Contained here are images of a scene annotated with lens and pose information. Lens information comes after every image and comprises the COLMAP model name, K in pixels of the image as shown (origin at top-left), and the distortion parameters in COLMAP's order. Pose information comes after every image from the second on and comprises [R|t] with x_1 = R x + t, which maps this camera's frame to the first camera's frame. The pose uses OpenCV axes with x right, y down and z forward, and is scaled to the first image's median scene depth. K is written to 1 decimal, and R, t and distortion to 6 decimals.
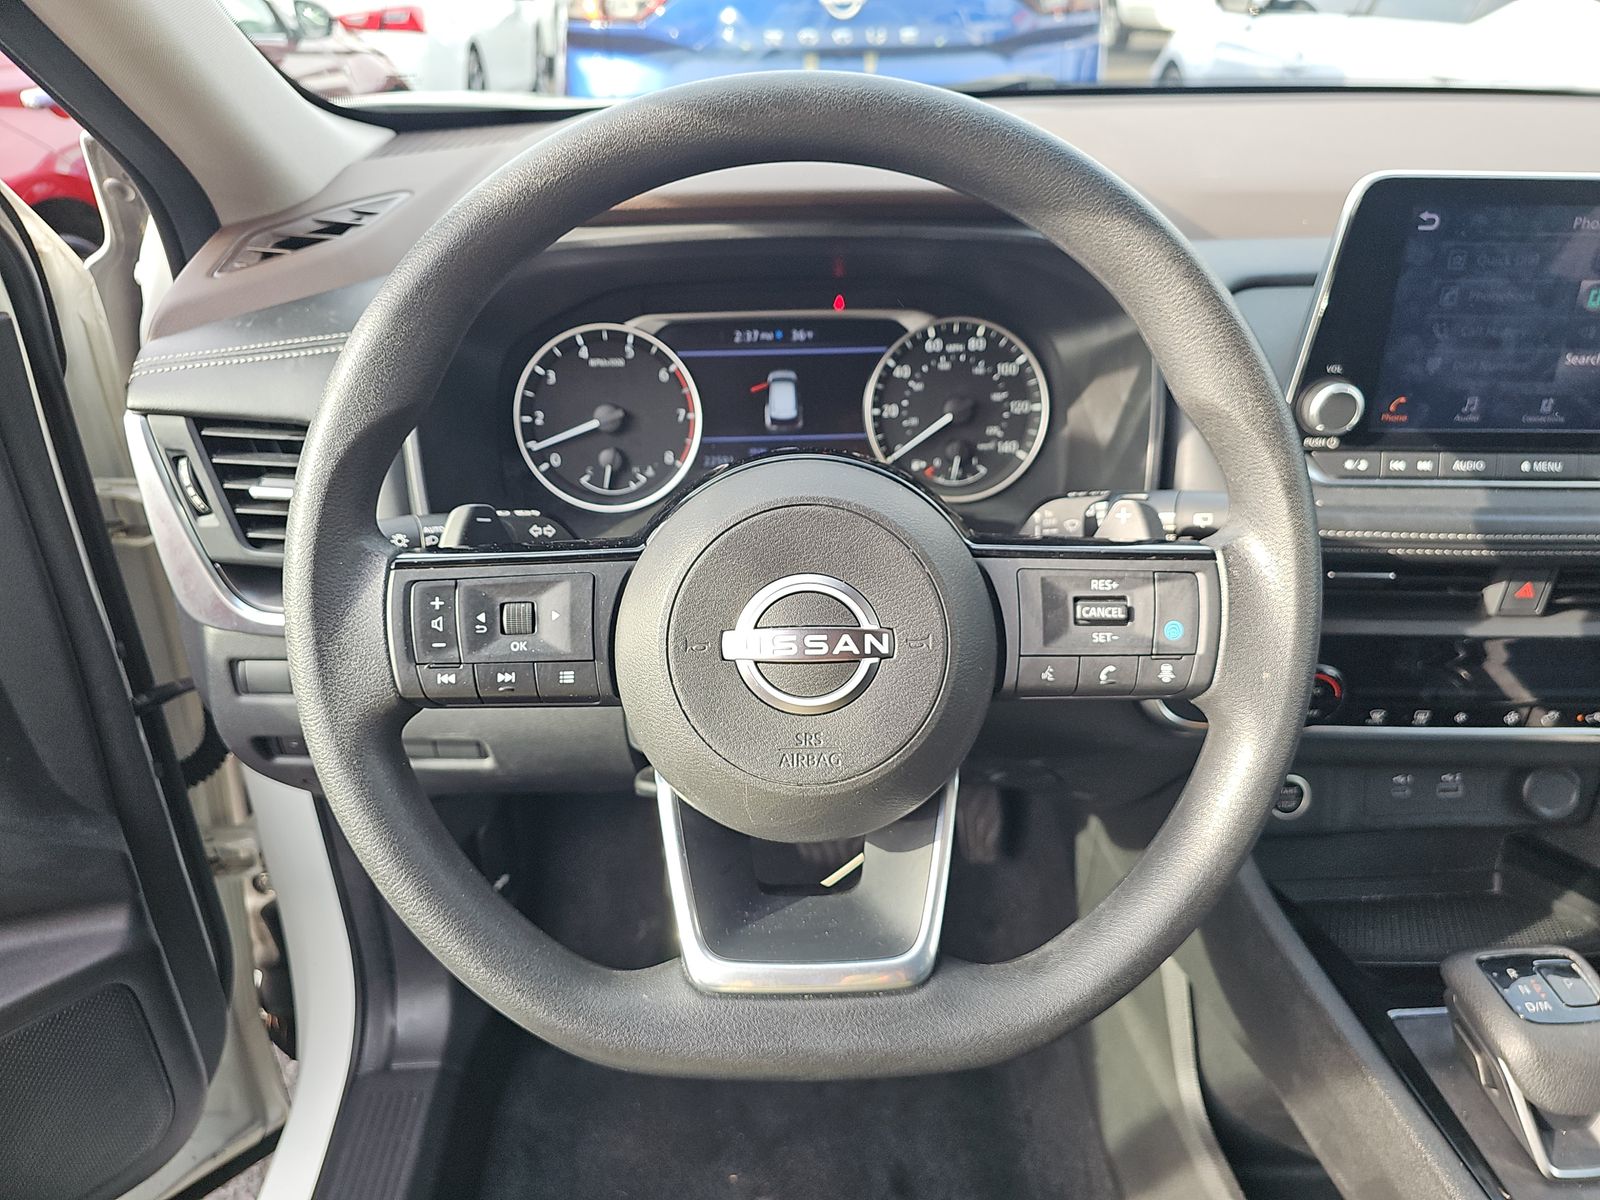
lens RADIAL K [[969.4, 0, 802.1], [0, 969.4, 598.8], [0, 0, 1]] dist [-0.010658, -0.004313]
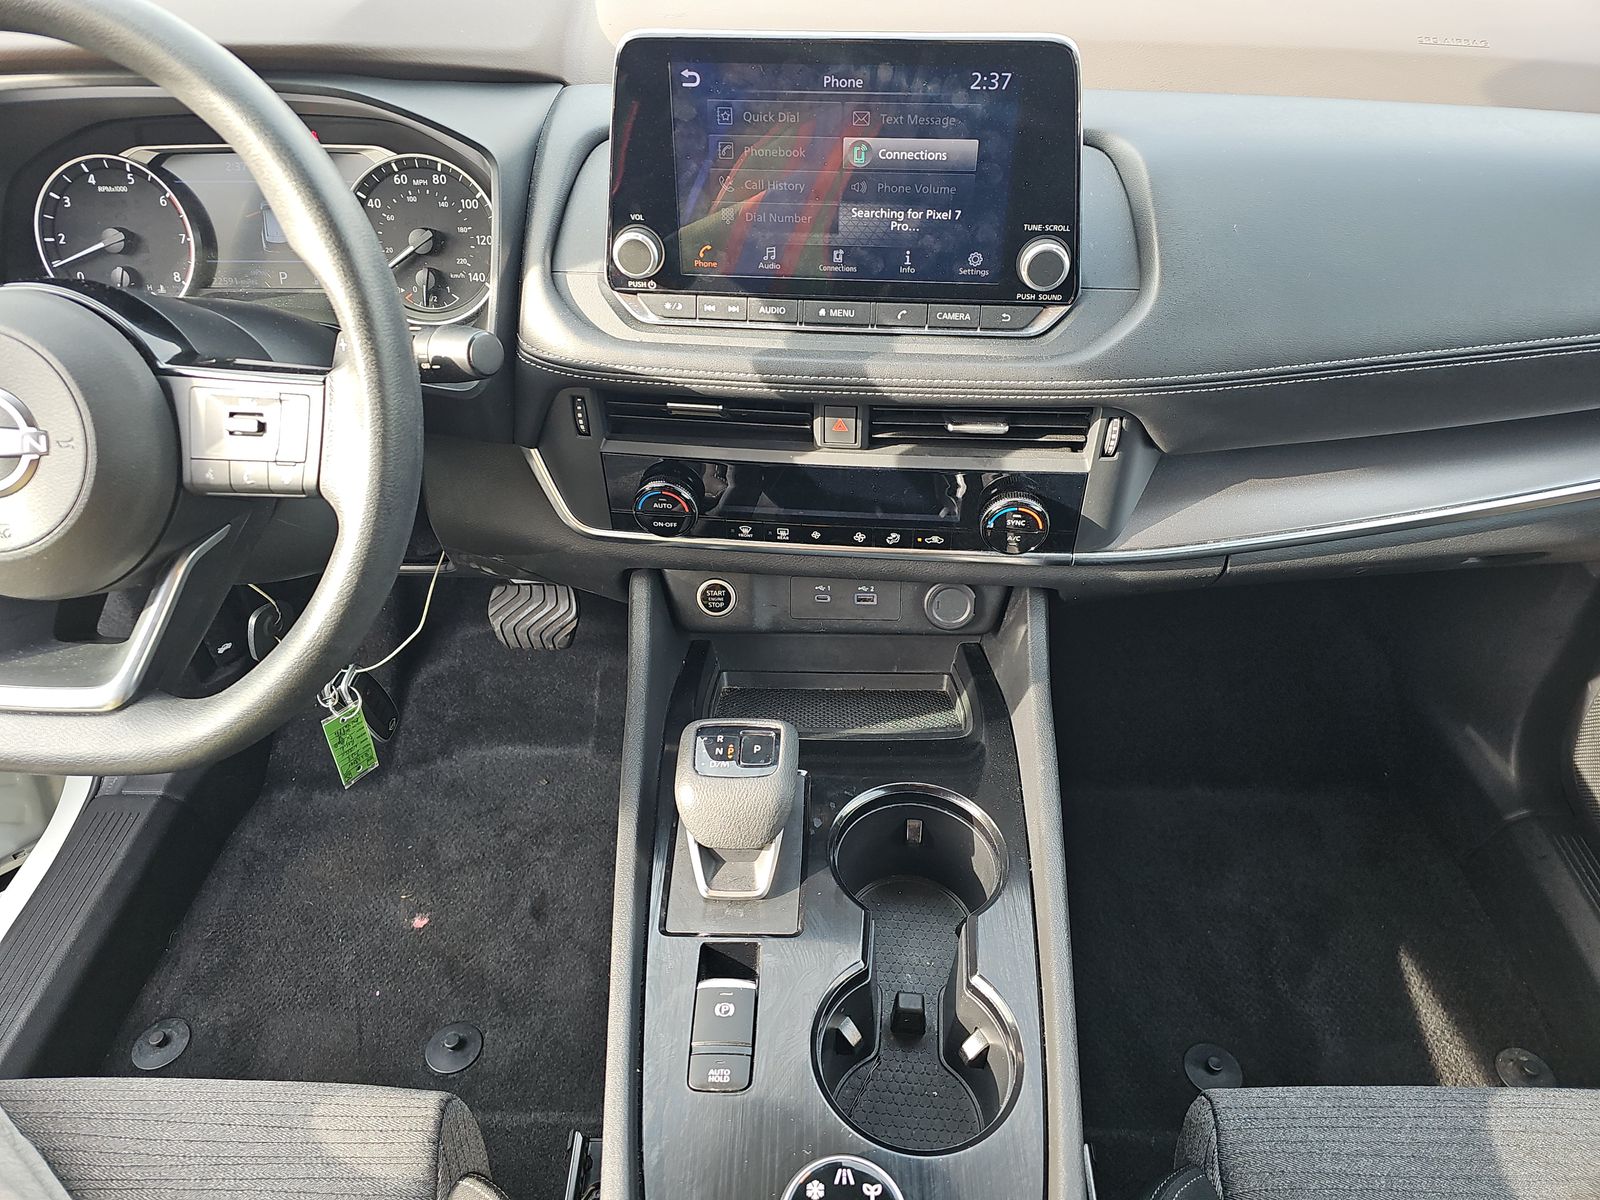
lens RADIAL K [[969.4, 0, 813.0], [0, 969.4, 591.5], [0, 0, 1]] dist [-0.010658, -0.004313]
pose [[0.998149, 0.046814, -0.038819, 0.670508], [-0.039118, 0.982967, 0.179570, -0.016982], [0.046564, -0.177719, 0.982979, -0.138463]]
